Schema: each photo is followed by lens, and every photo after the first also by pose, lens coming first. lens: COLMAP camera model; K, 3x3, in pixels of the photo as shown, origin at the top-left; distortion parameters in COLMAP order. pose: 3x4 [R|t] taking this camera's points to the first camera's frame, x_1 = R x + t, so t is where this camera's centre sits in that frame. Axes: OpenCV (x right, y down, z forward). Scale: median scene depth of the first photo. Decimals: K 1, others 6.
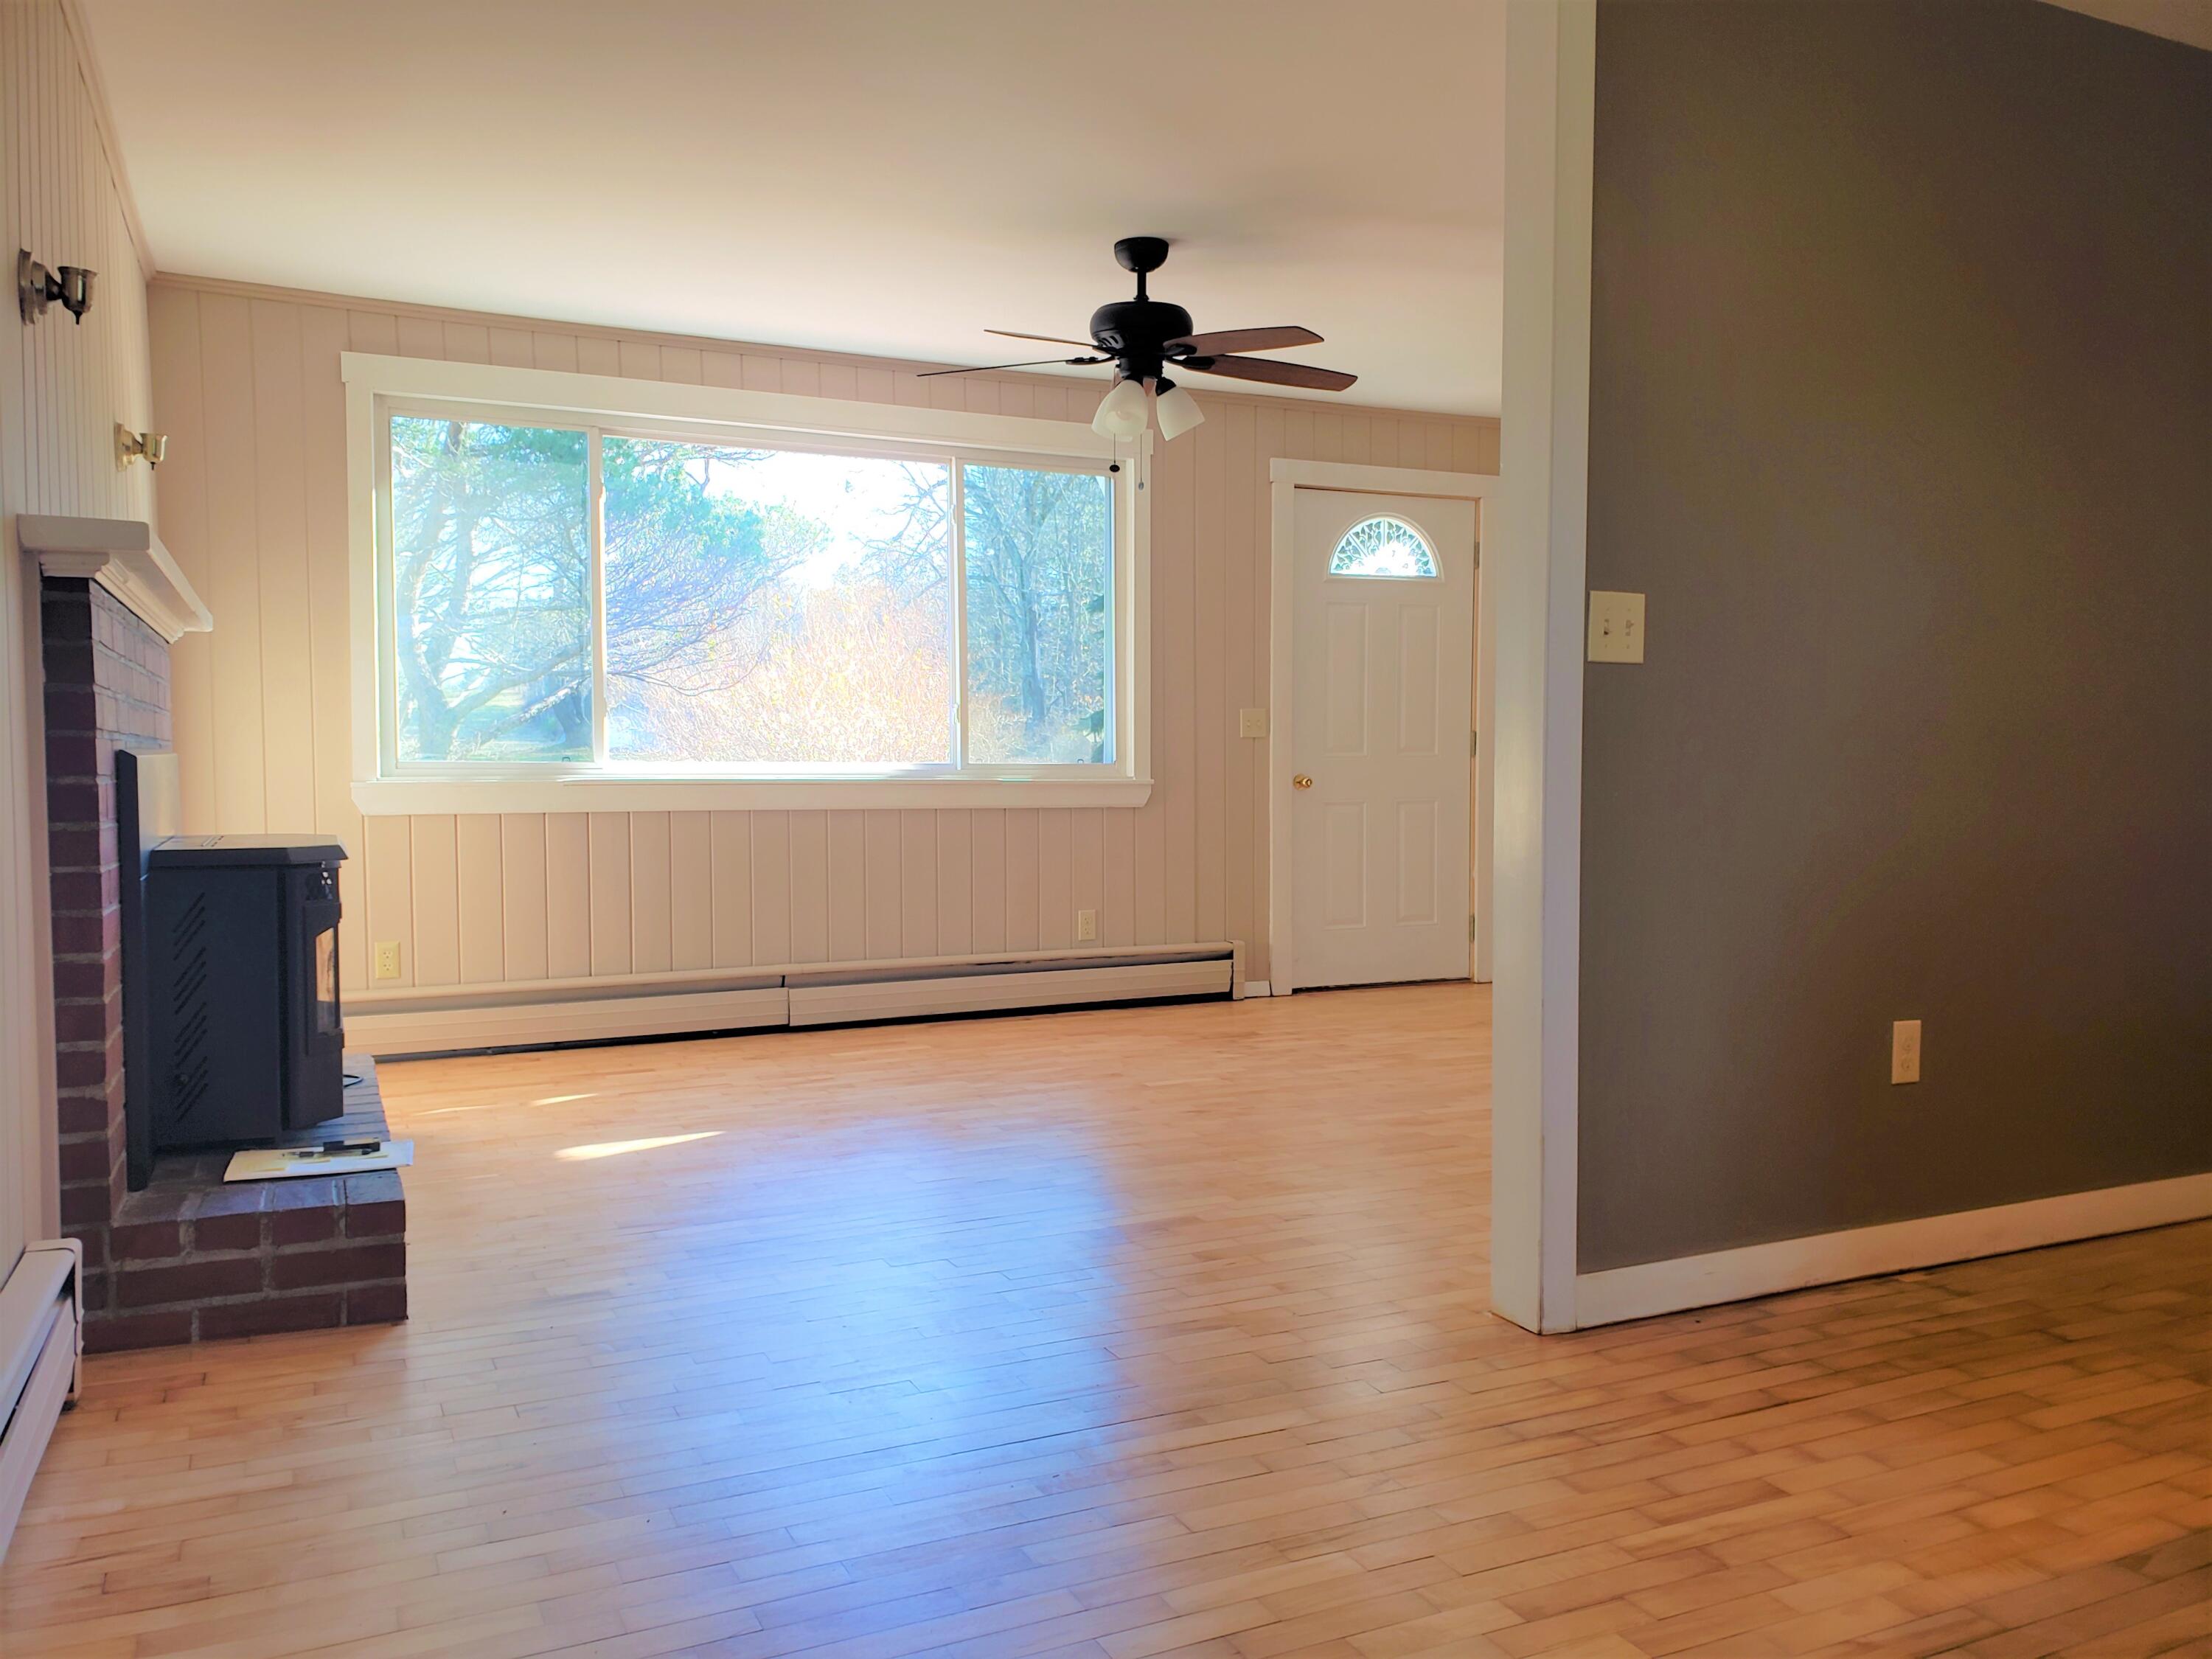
lens RADIAL K [[1736.1, 0, 1073.5], [0, 1736.1, 928.5], [0, 0, 1]] dist [0.030395, -0.005523]
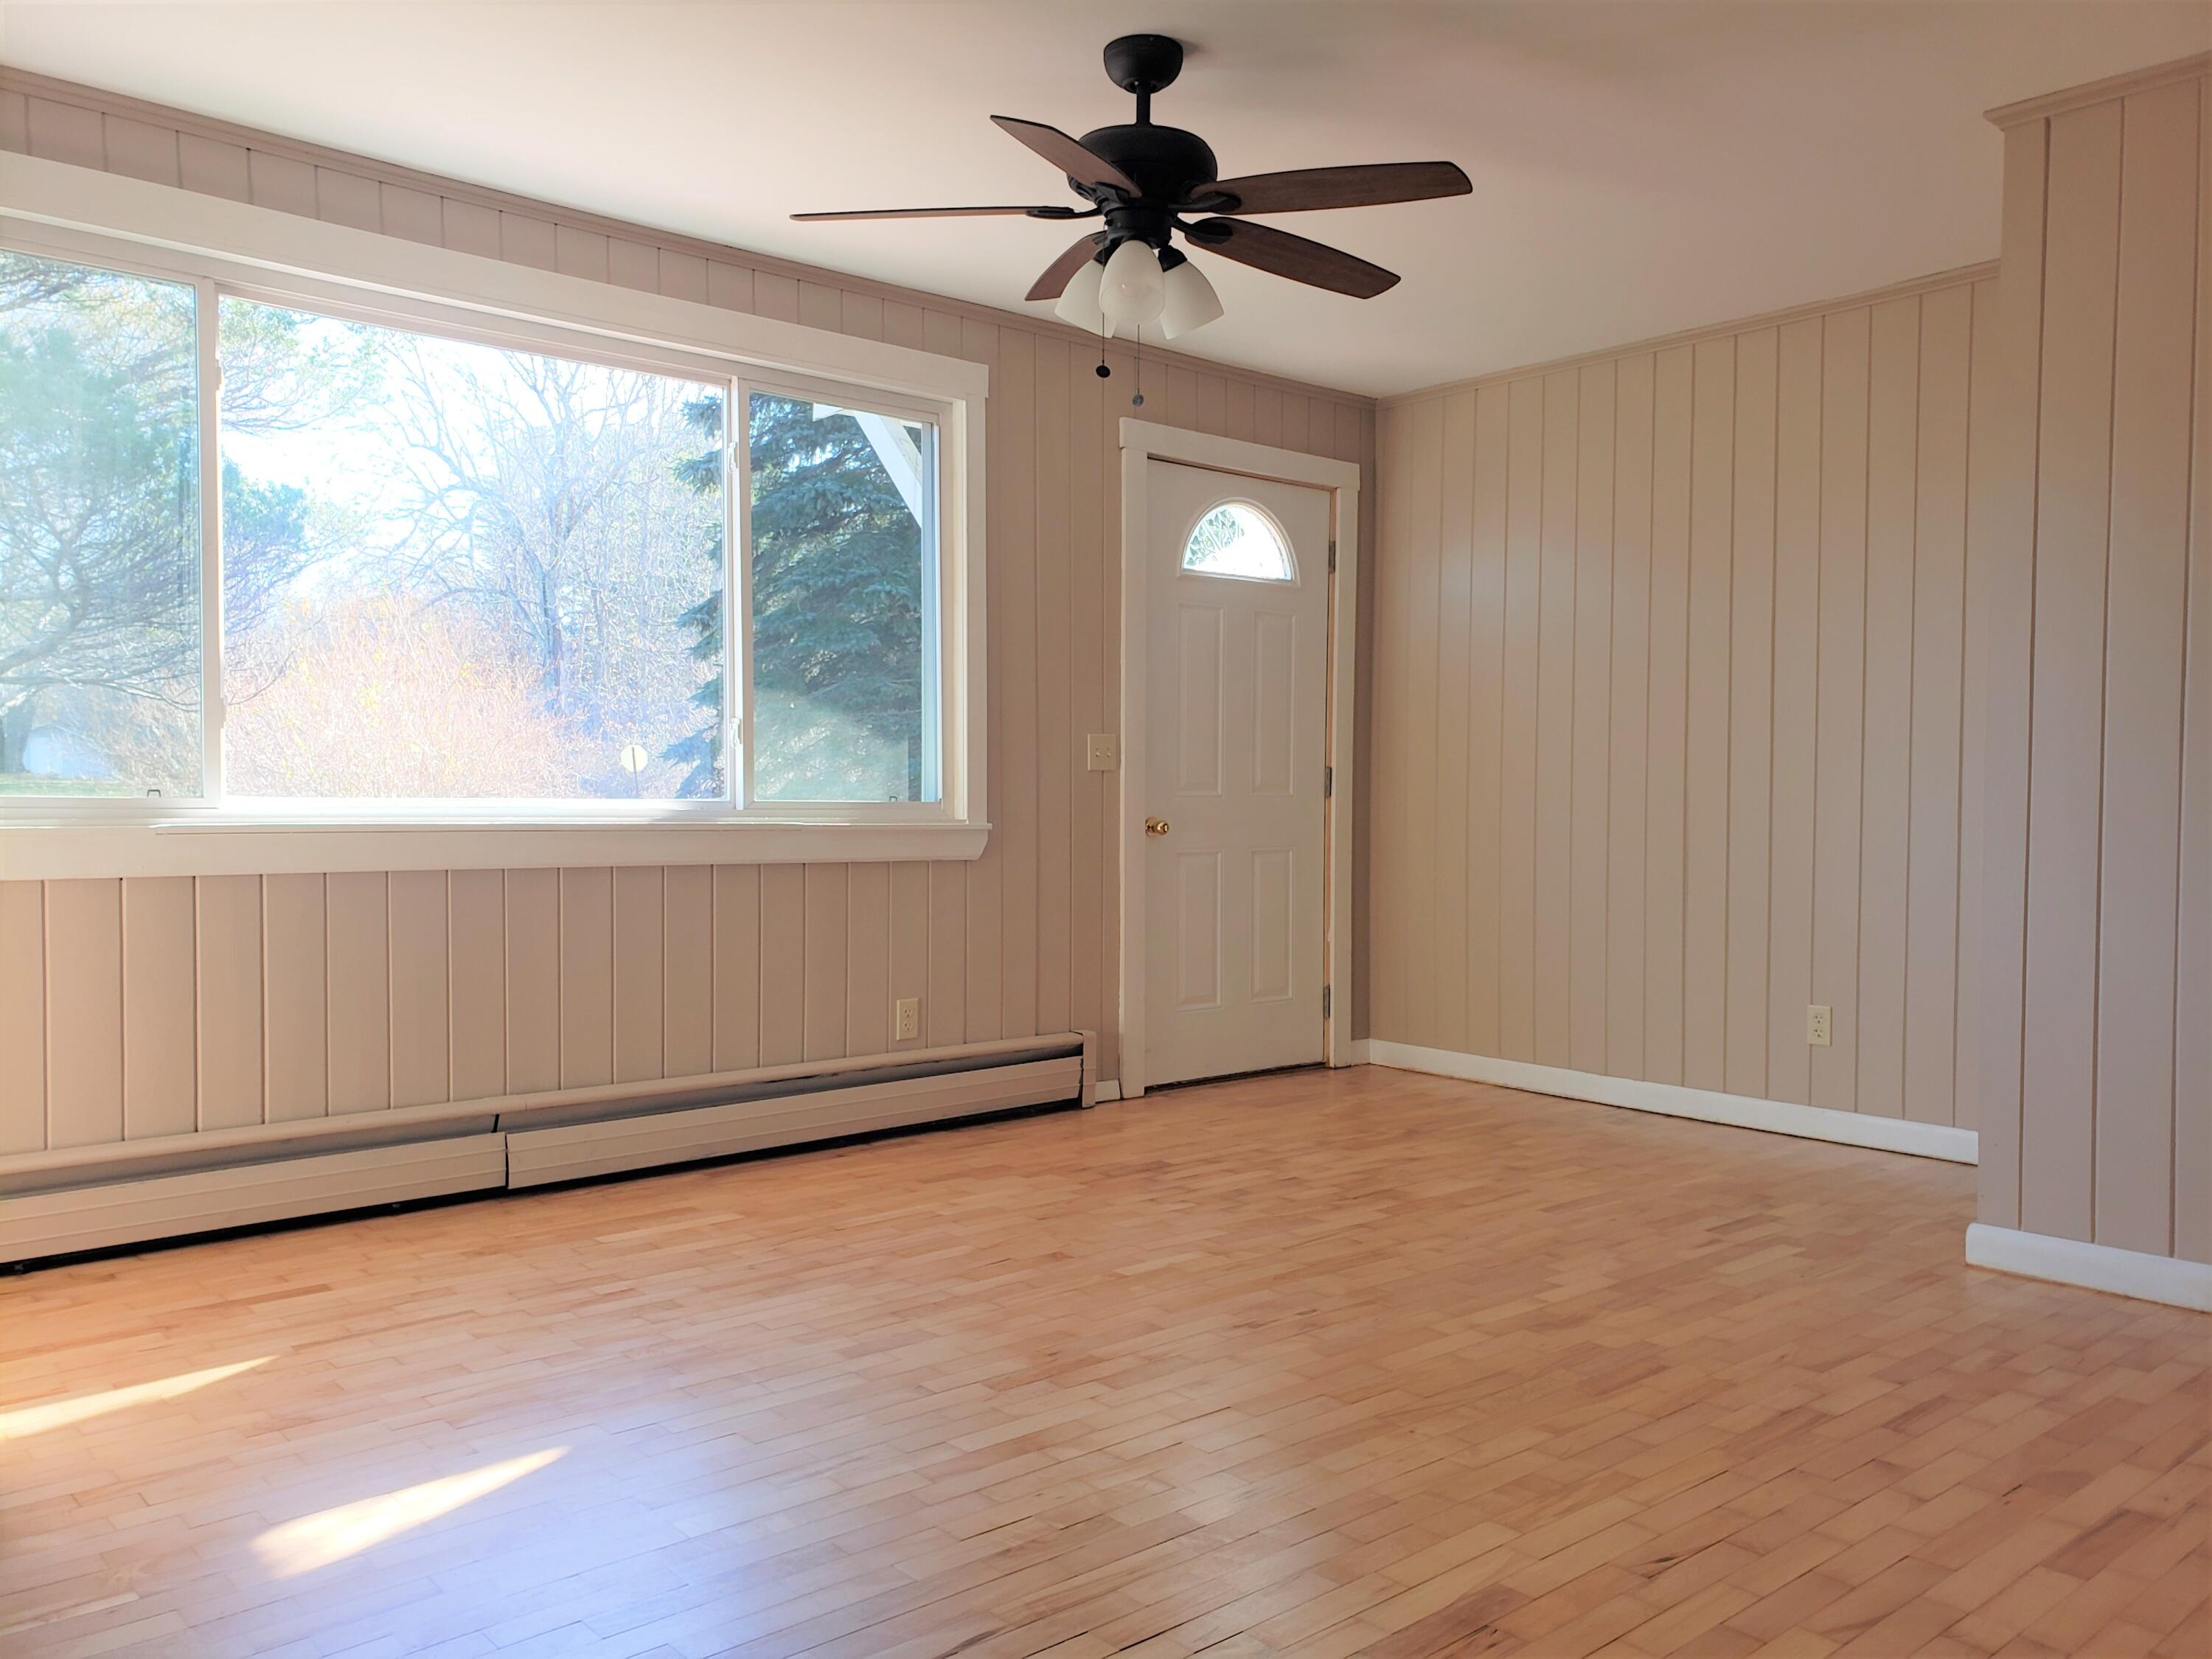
lens RADIAL K [[1736.1, 0, 1055.8], [0, 1736.1, 877.7], [0, 0, 1]] dist [0.030395, -0.005523]
pose [[0.961976, -0.006219, 0.273063, -0.133351], [0.019450, 0.998762, -0.045774, -0.027260], [-0.272440, 0.049344, 0.960907, 0.266683]]
